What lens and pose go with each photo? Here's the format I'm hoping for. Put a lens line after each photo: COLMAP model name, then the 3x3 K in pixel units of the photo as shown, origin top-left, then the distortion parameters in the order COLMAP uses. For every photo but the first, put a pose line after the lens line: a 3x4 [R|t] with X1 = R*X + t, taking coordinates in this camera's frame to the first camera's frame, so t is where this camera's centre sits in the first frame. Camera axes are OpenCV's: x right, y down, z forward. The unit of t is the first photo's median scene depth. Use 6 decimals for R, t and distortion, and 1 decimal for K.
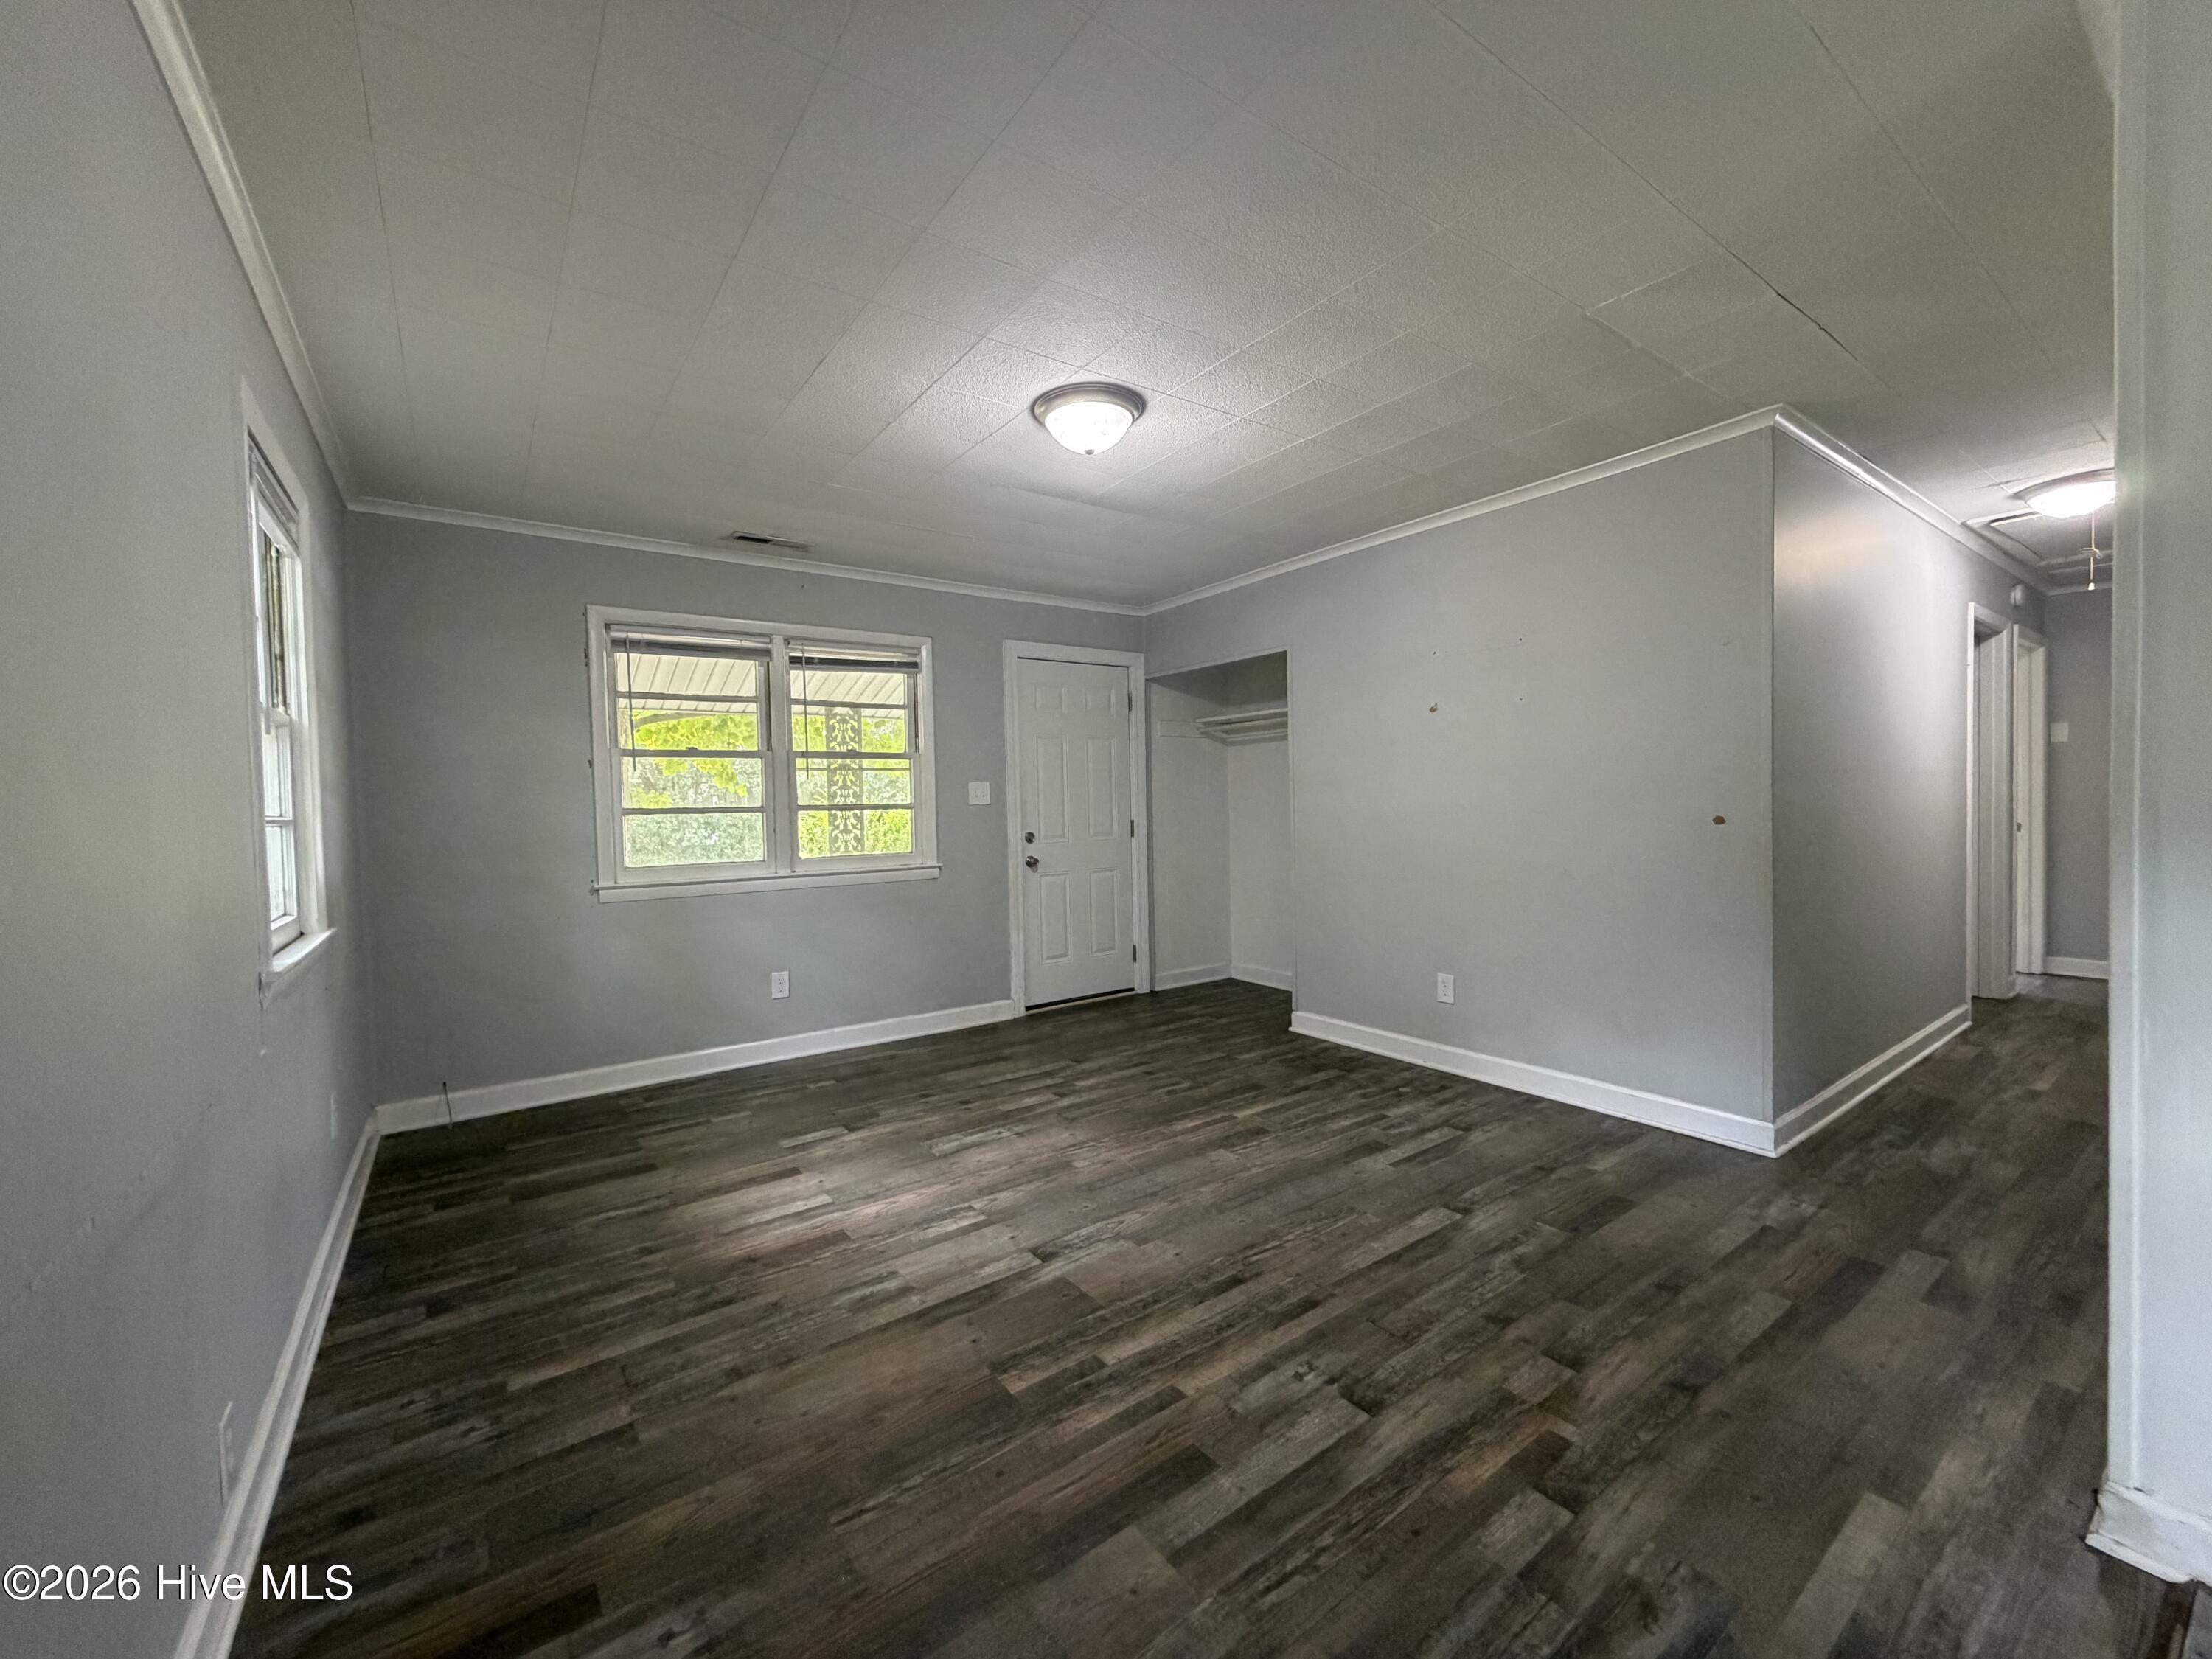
lens RADIAL K [[884.0, 0, 1096.1], [0, 884.0, 829.4], [0, 0, 1]] dist [0.001261, -0.000098]
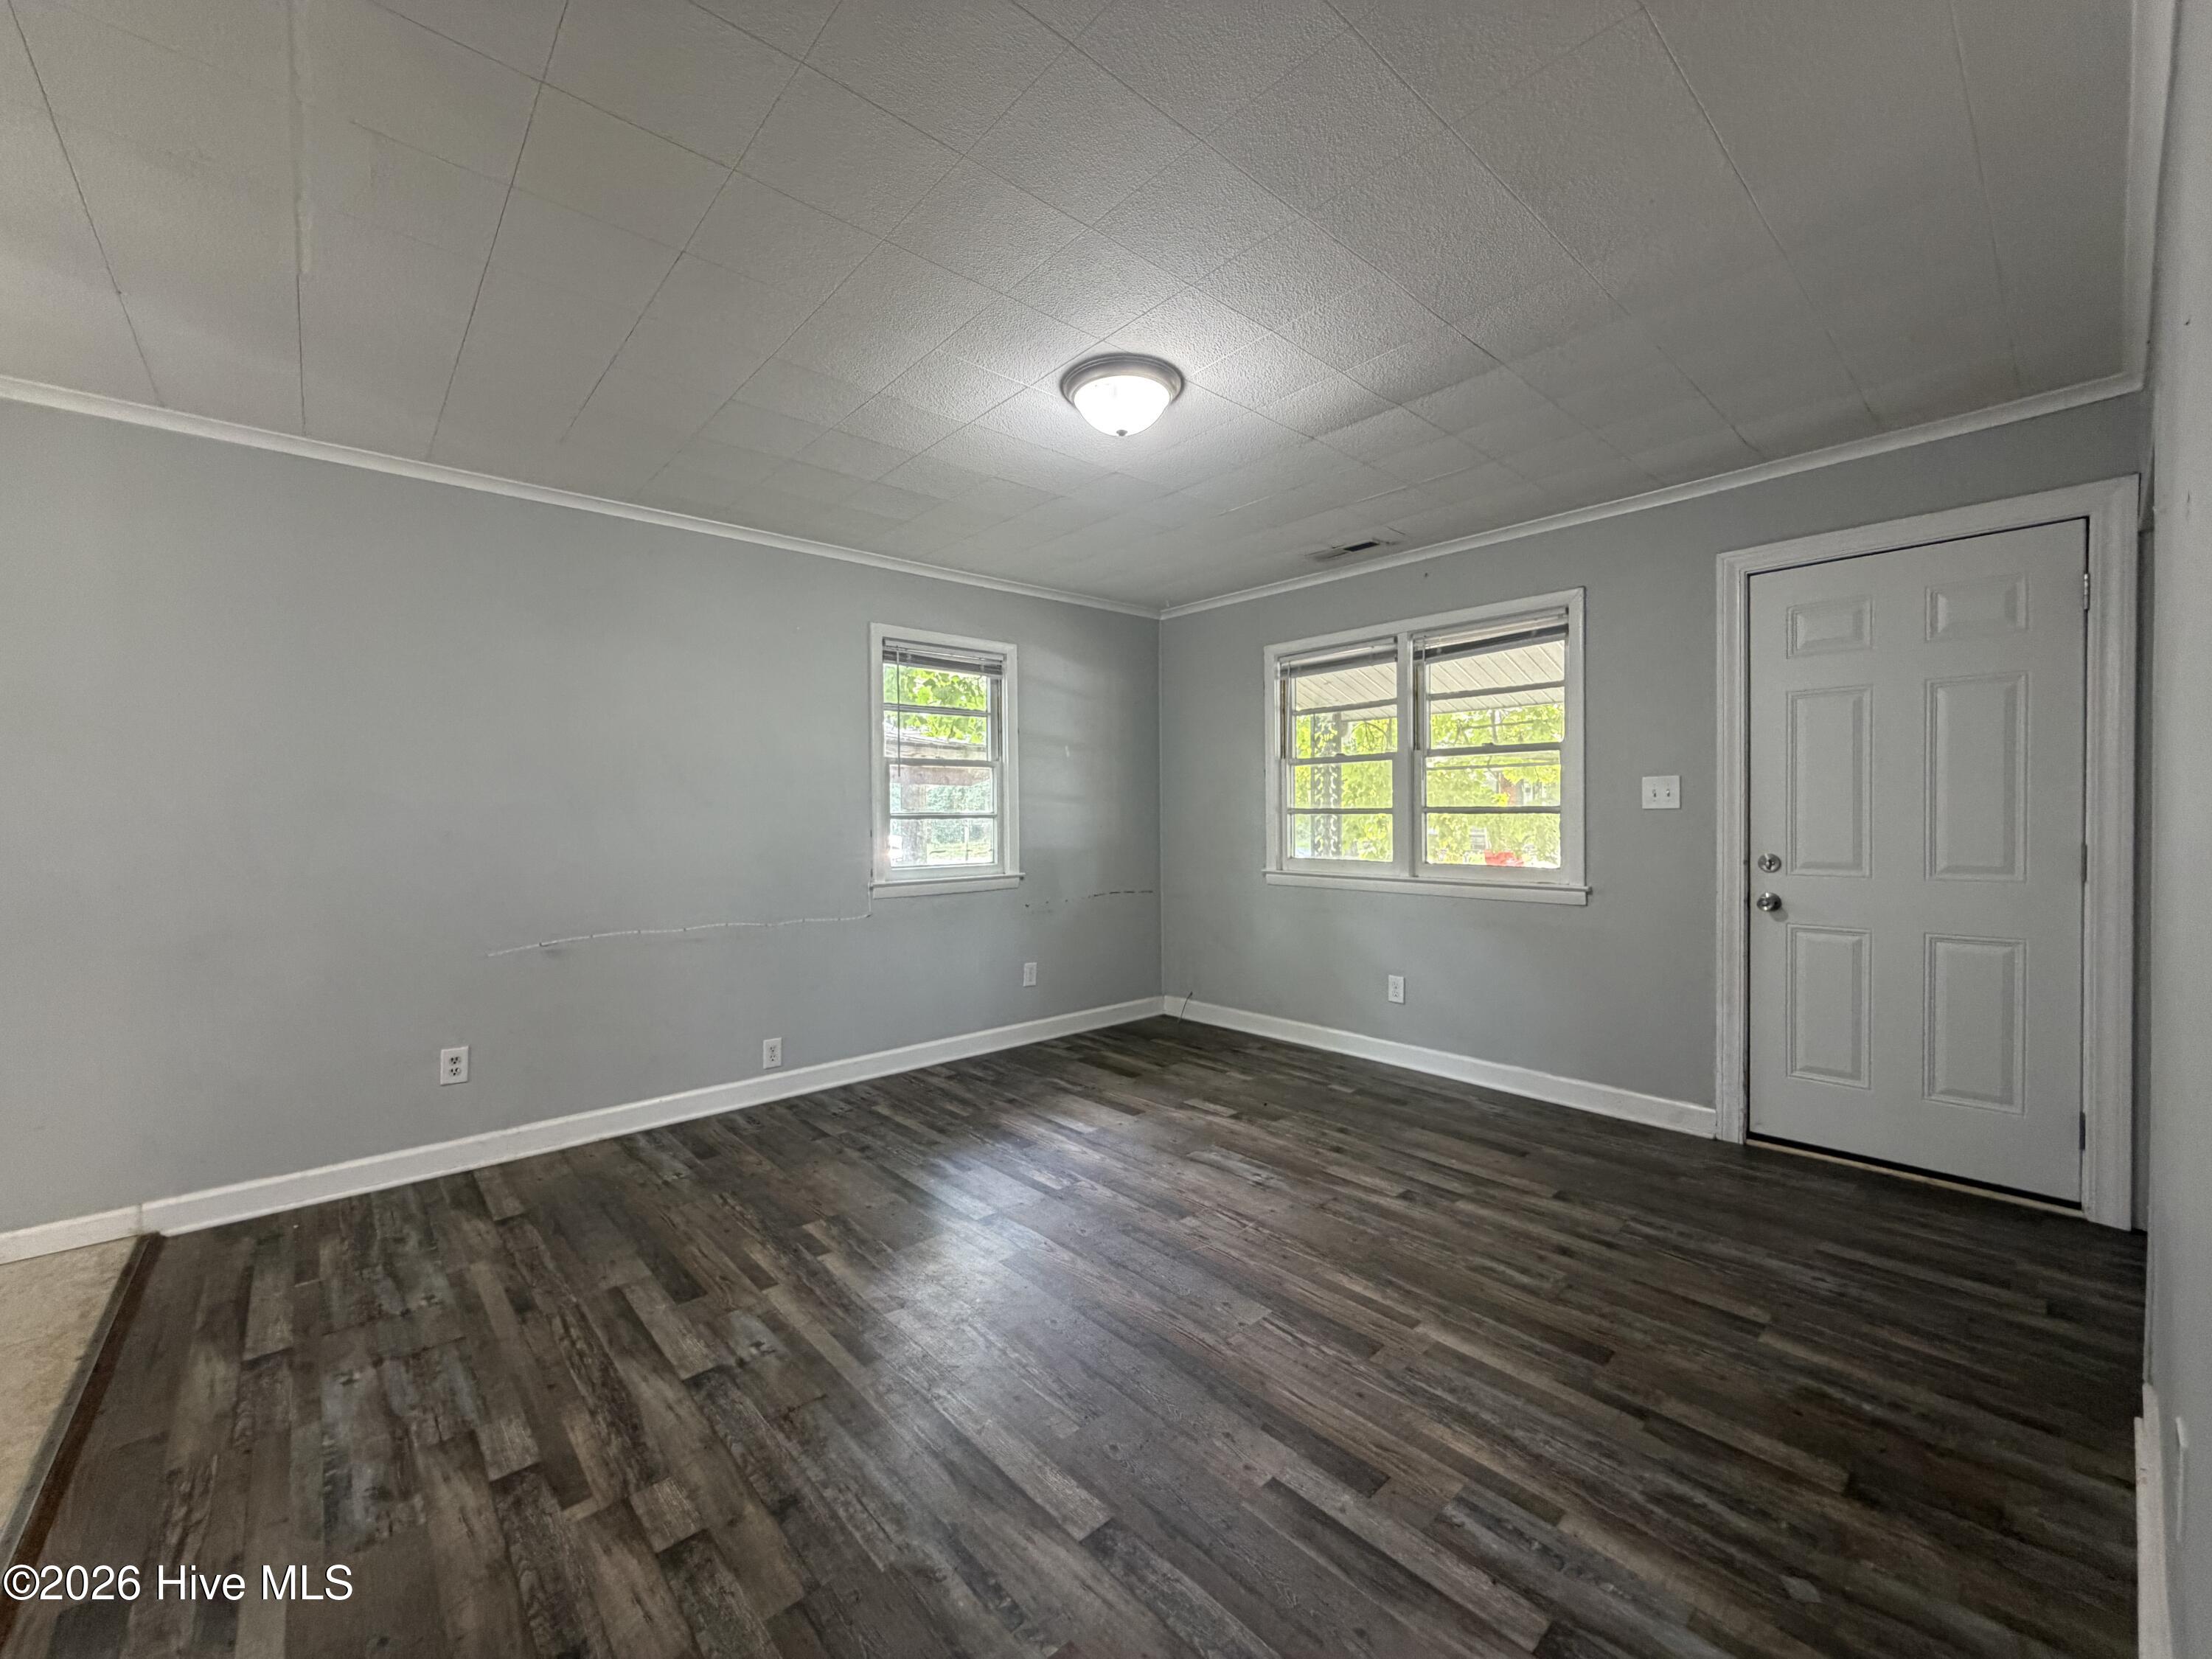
lens RADIAL K [[884.0, 0, 1096.1], [0, 884.0, 829.4], [0, 0, 1]] dist [0.001261, -0.000098]
pose [[0.106022, 0.040034, -0.993558, 0.764421], [-0.023598, 0.999009, 0.037735, -0.041402], [0.994084, 0.019445, 0.106861, 0.734823]]
